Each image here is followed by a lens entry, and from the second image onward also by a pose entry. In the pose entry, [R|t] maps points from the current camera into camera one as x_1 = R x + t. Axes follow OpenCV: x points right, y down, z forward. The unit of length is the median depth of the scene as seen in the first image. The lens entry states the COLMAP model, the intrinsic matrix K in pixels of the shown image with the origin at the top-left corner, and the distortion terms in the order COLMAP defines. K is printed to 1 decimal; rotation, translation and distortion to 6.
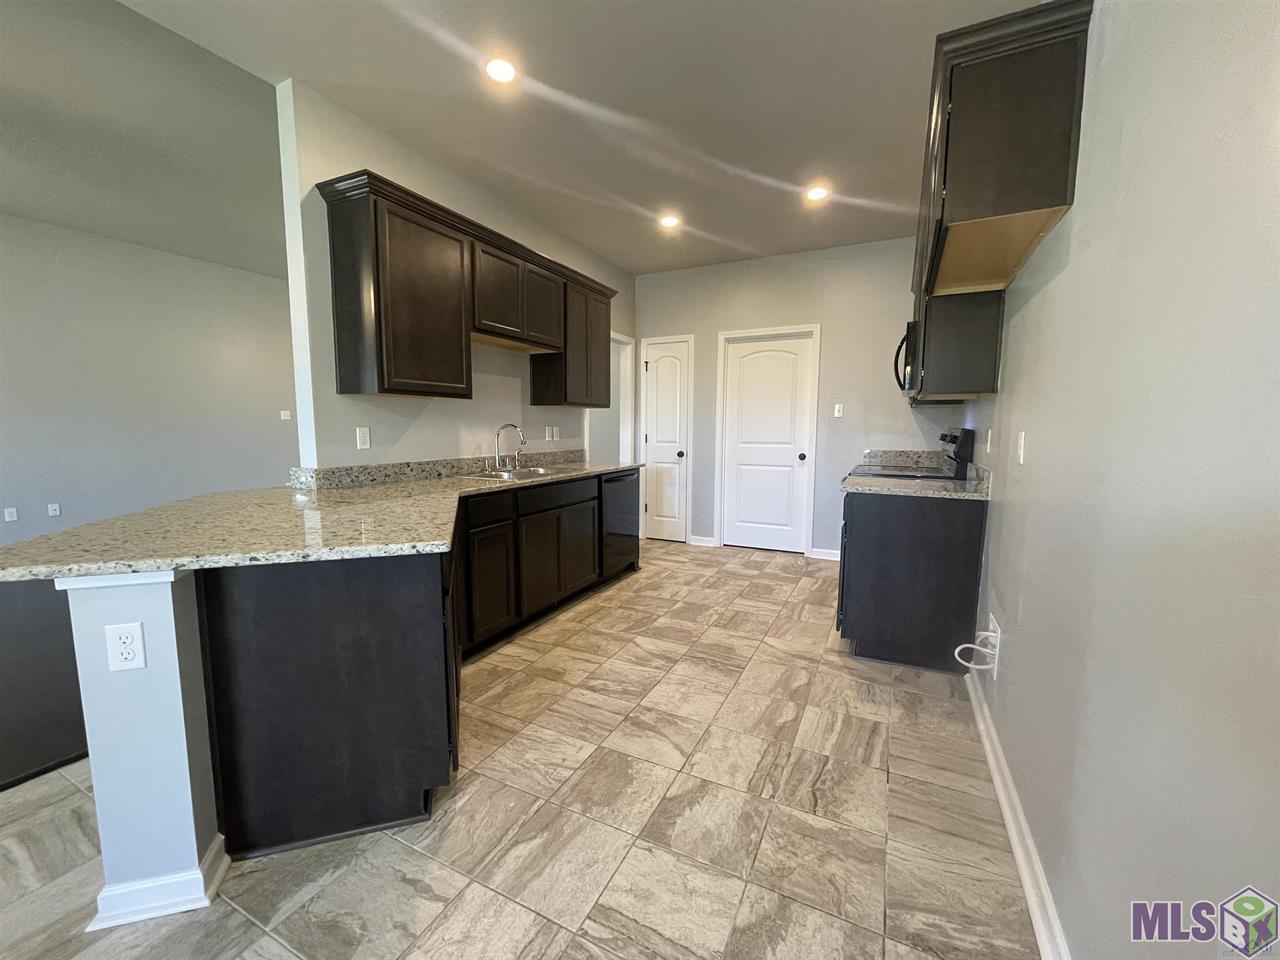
lens RADIAL K [[518.4, 0, 641.5], [0, 518.4, 480.4], [0, 0, 1]] dist [-0.003156, 0.000032]
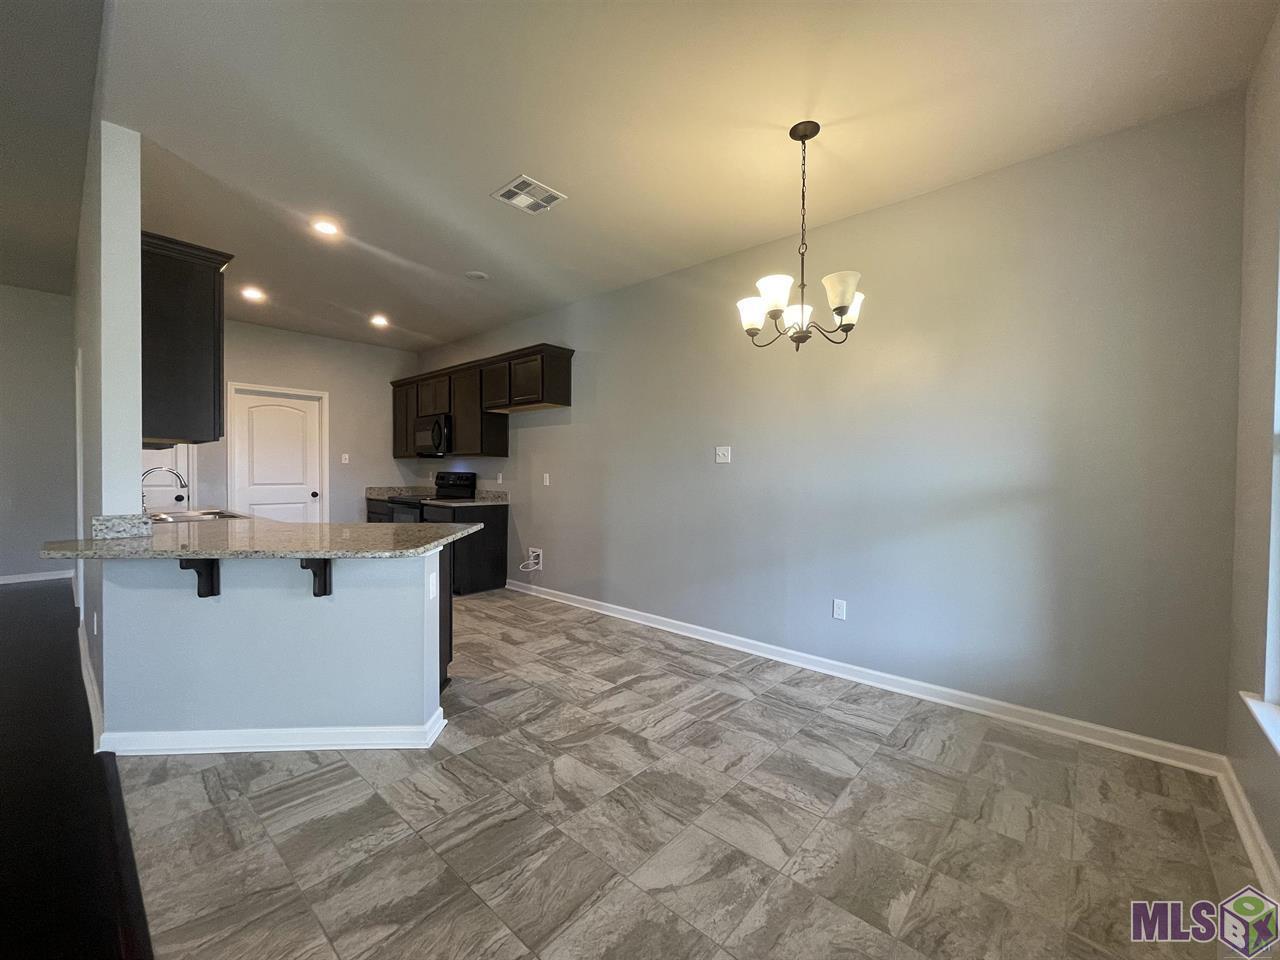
lens RADIAL K [[518.4, 0, 640.3], [0, 518.4, 477.0], [0, 0, 1]] dist [-0.003156, 0.000032]
pose [[0.264518, -0.017561, 0.964221, -1.972564], [0.092342, 0.995701, -0.007198, -0.017855], [-0.959950, 0.090942, 0.265002, -0.242937]]
